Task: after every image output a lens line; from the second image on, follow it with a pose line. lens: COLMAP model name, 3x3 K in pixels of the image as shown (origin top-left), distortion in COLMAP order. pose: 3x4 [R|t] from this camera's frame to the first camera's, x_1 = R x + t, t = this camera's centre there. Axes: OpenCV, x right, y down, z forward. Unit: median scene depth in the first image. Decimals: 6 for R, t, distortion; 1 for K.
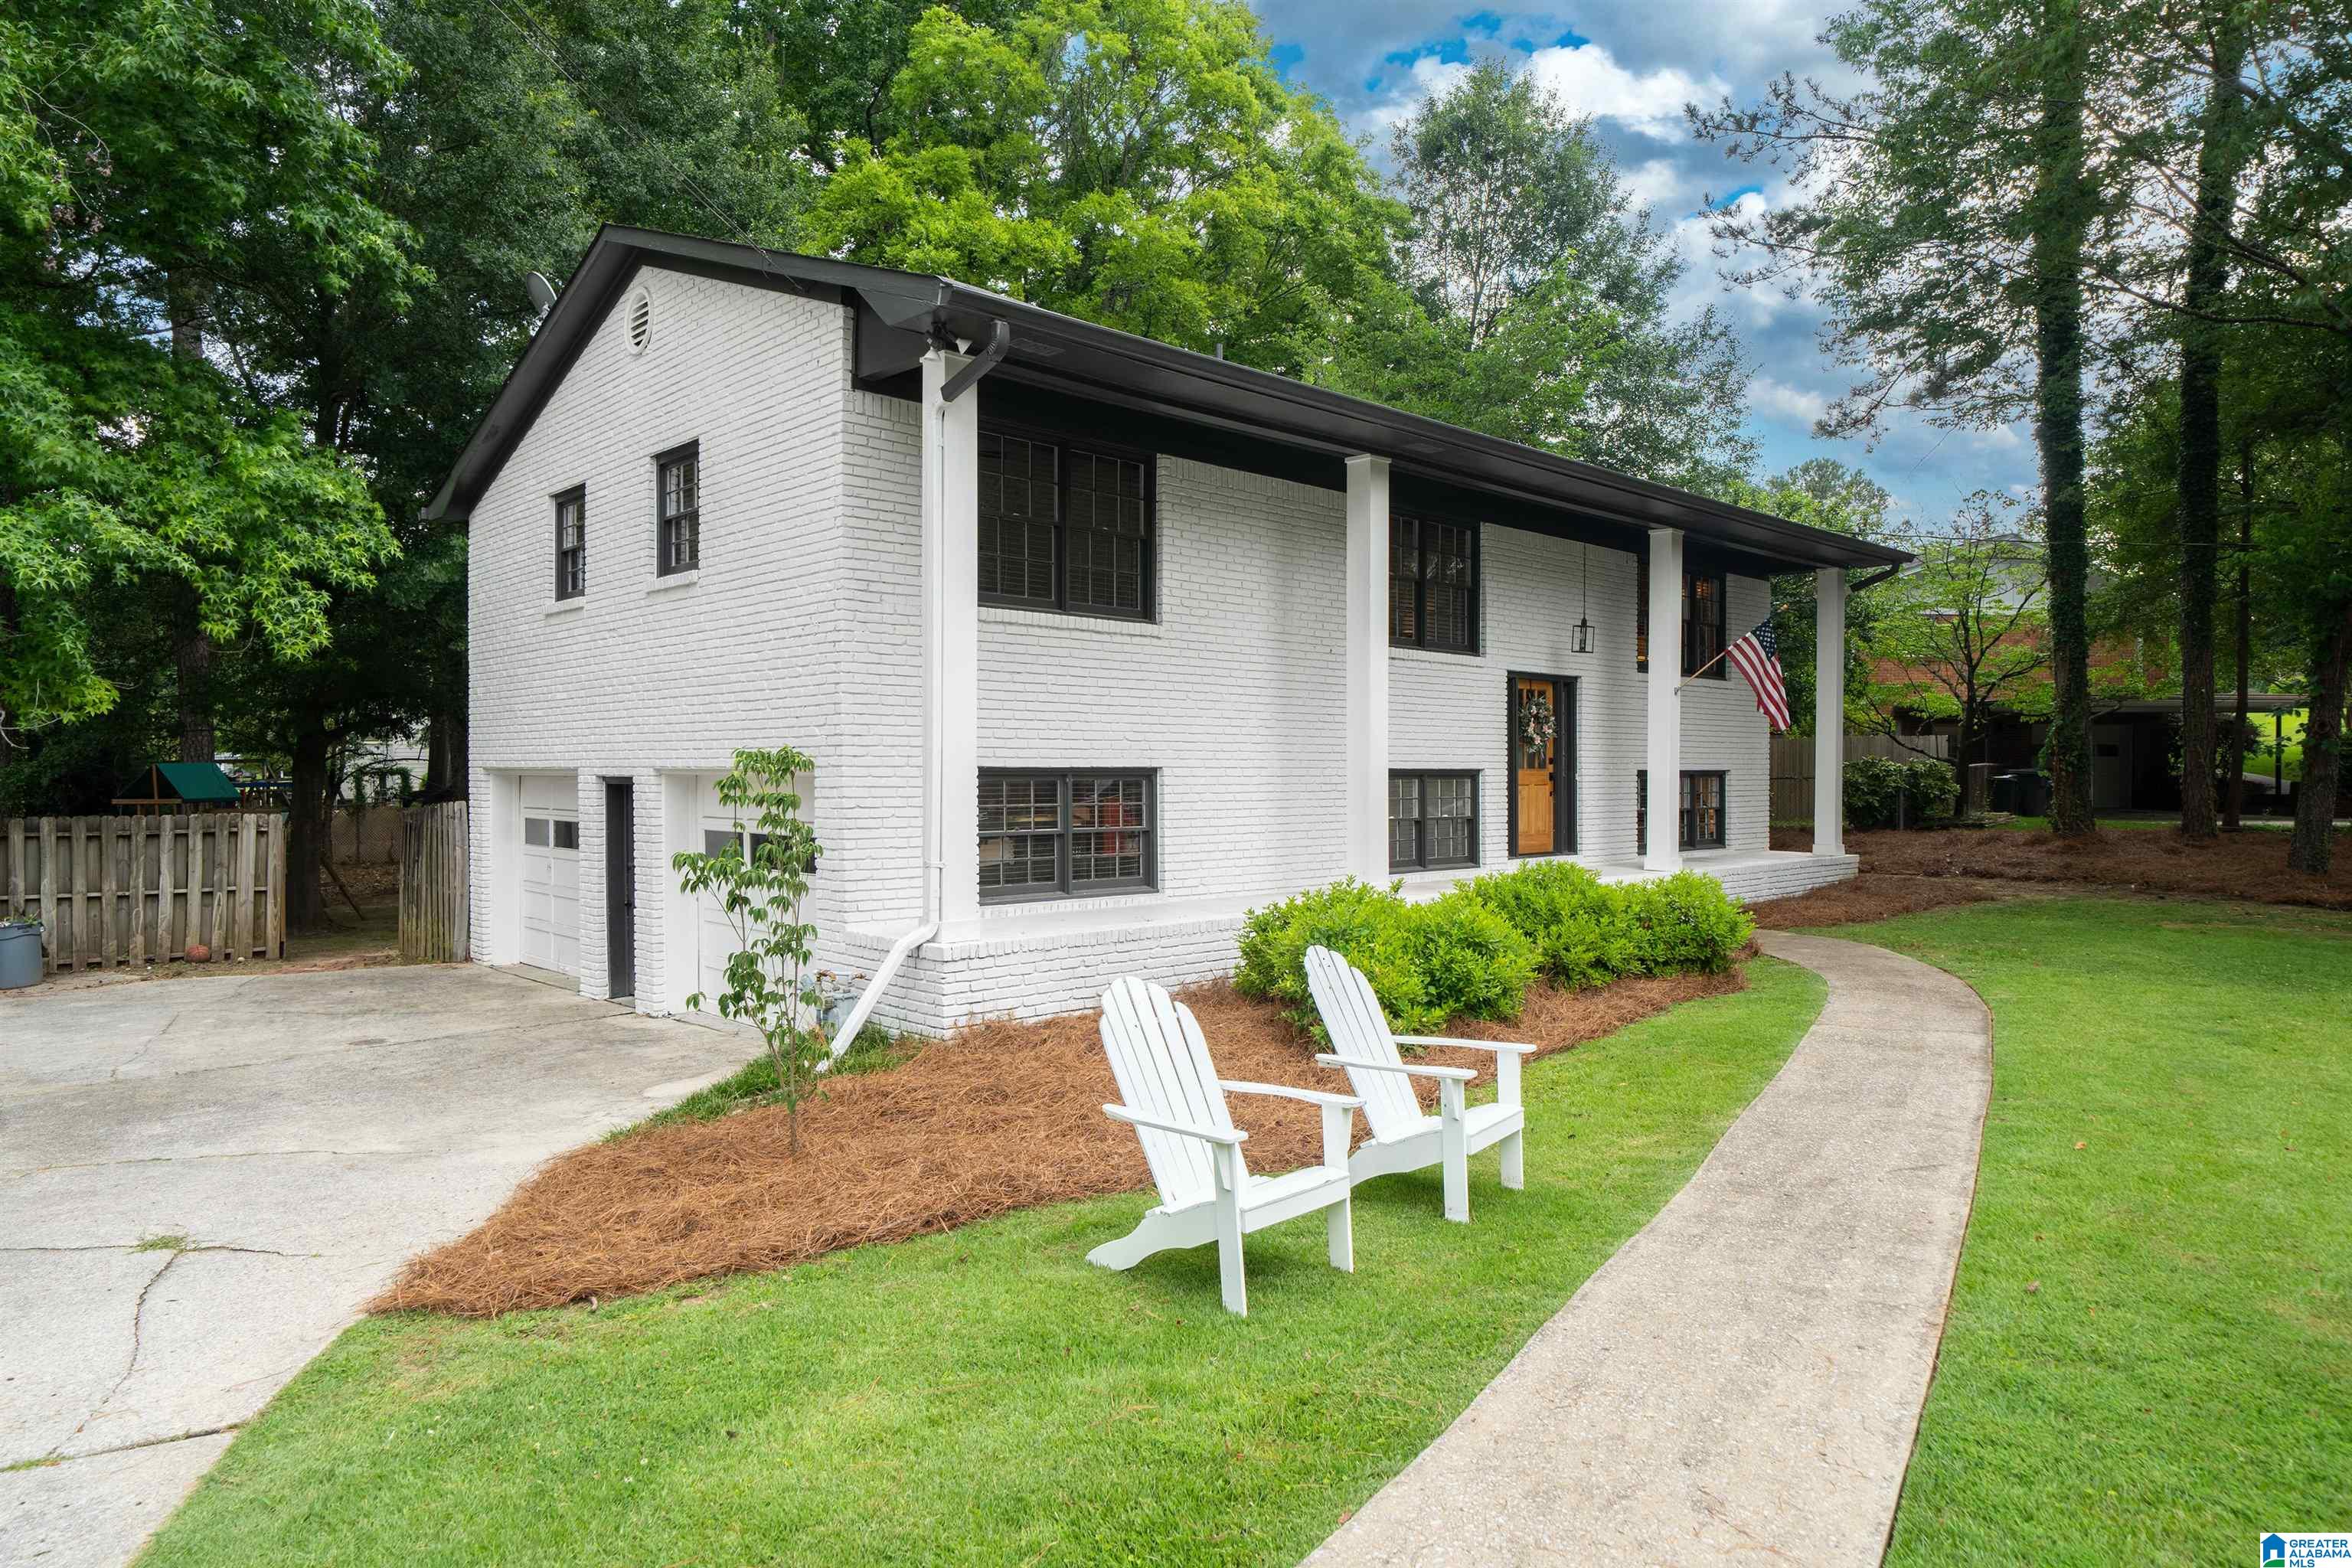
lens RADIAL K [[1426.6, 0, 1176.4], [0, 1426.6, 773.5], [0, 0, 1]] dist [-0.003443, -0.000653]
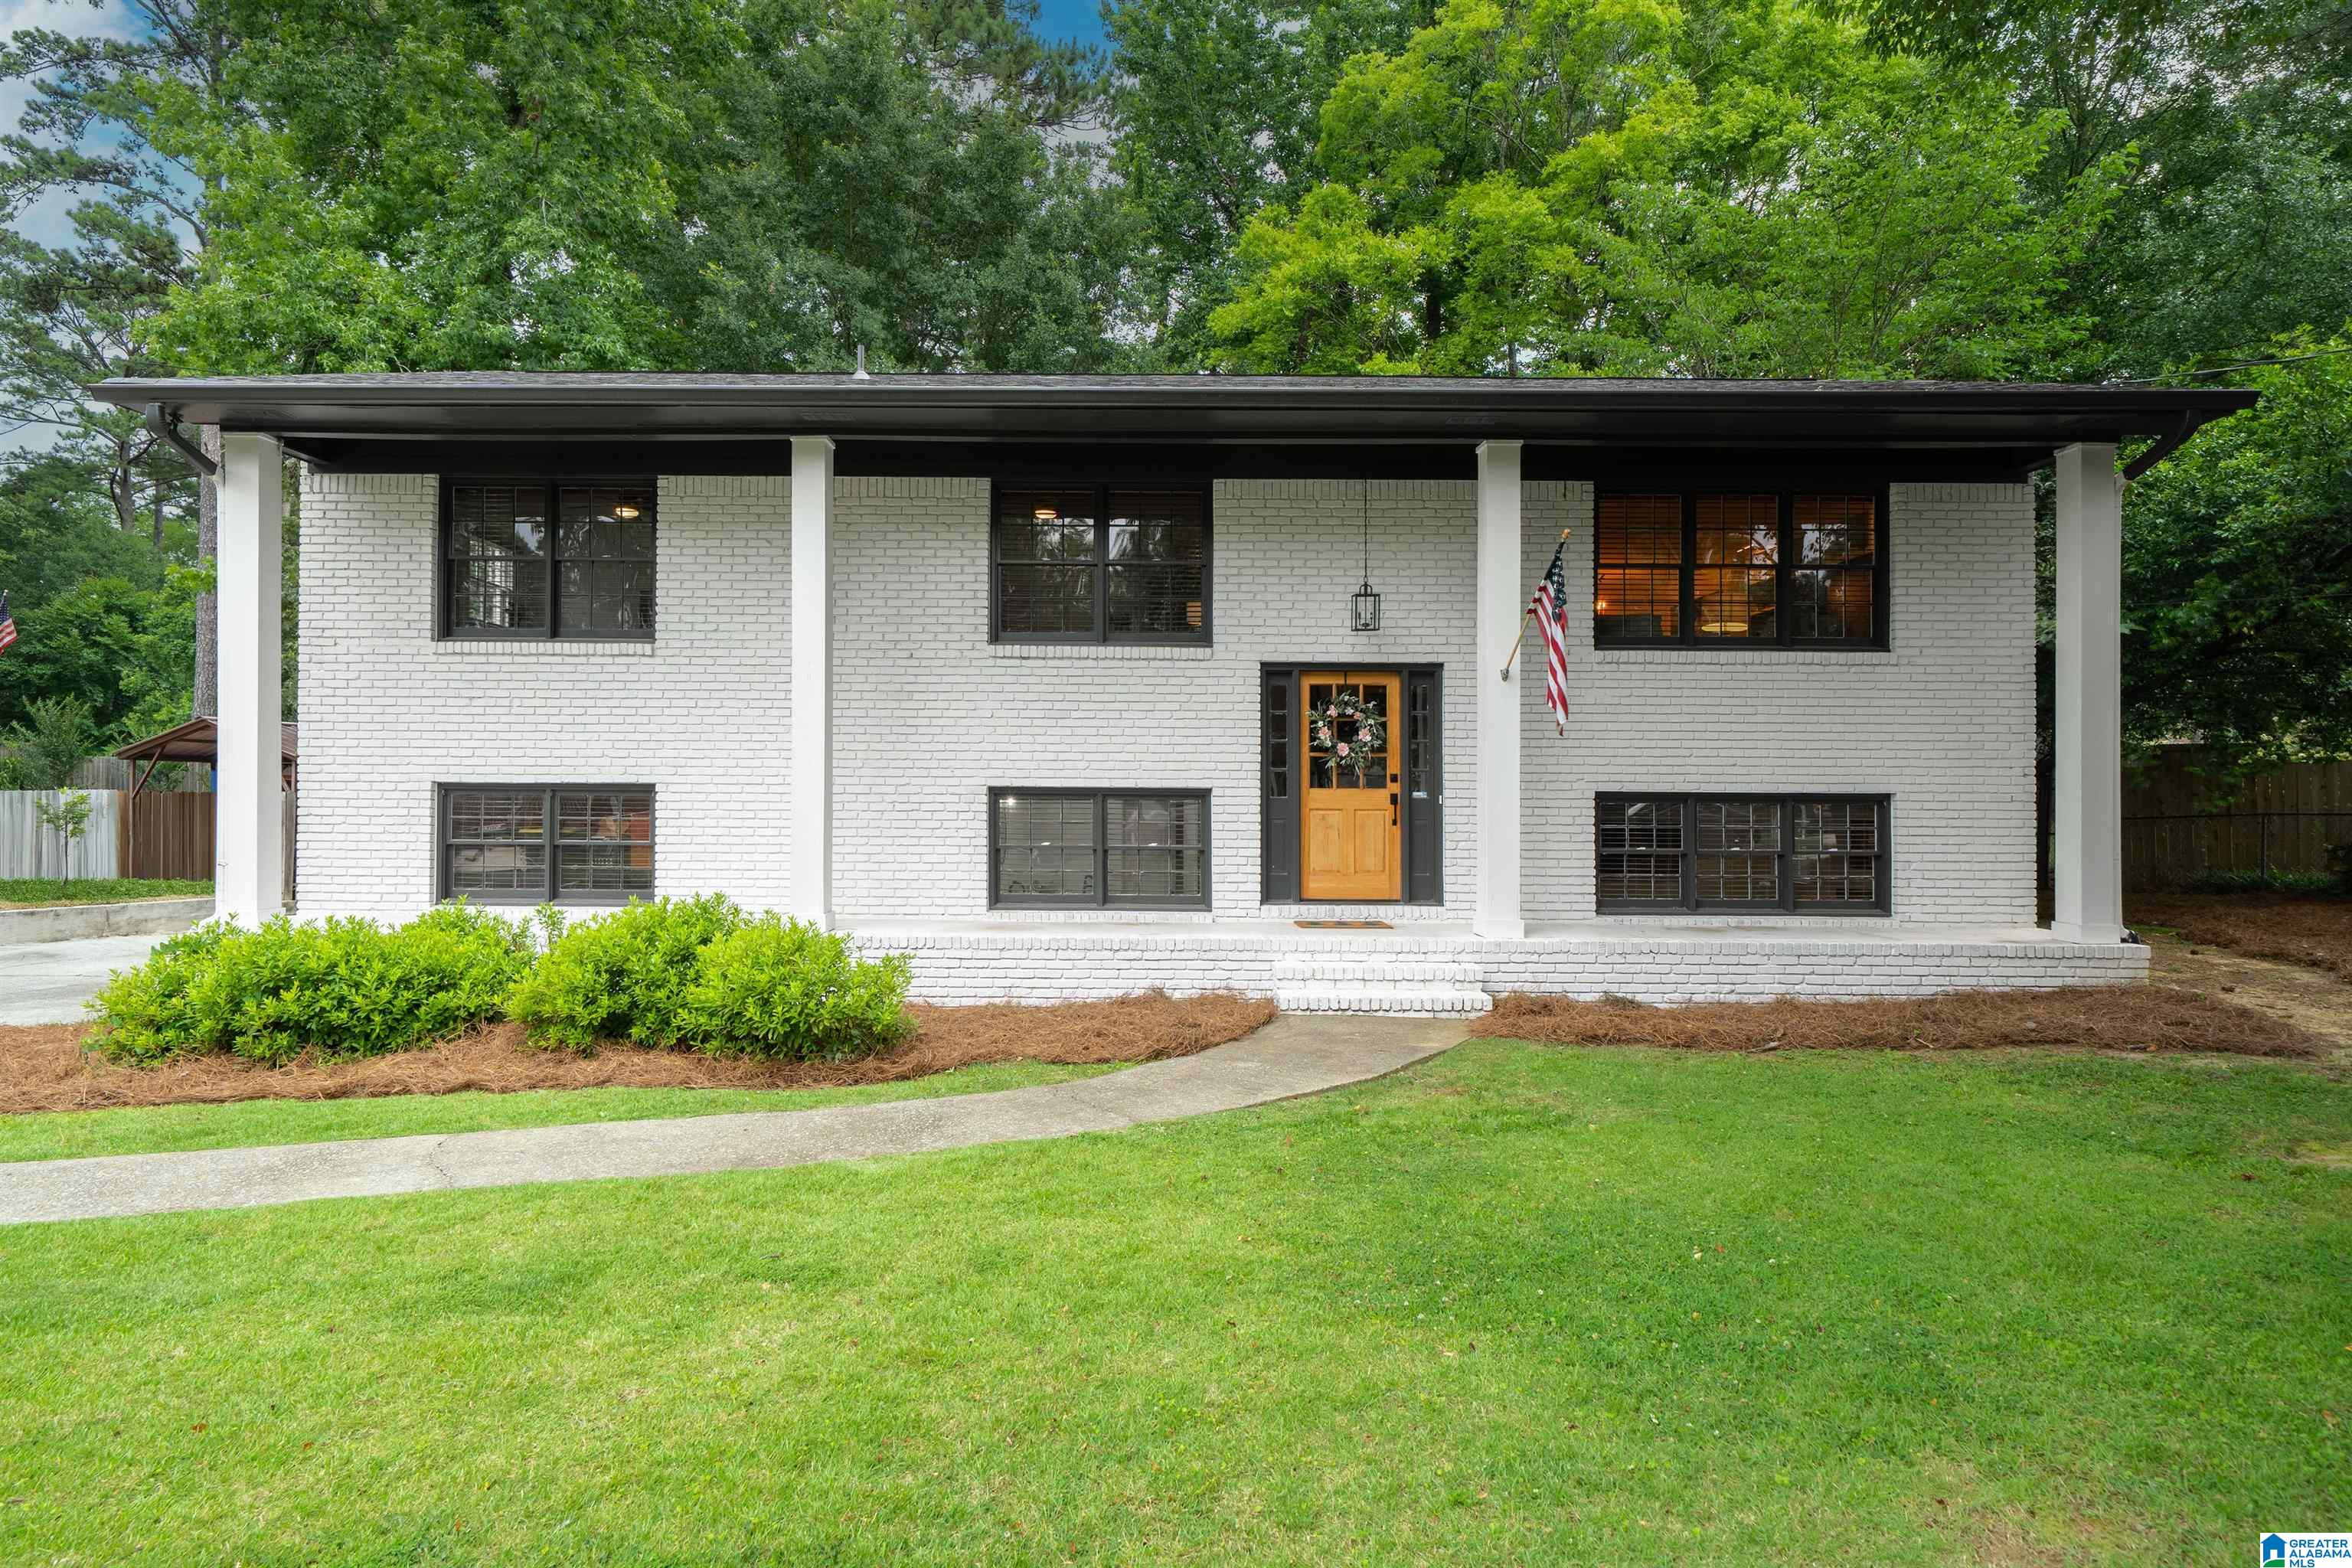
lens RADIAL K [[1038.7, 0, 1175.9], [0, 1038.7, 791.4], [0, 0, 1]] dist [0.001640, 0.000043]
pose [[0.727158, 0.003086, -0.686463, 0.557520], [-0.007105, 0.999970, -0.003032, 0.000631], [0.686433, 0.007082, 0.727159, 0.520469]]
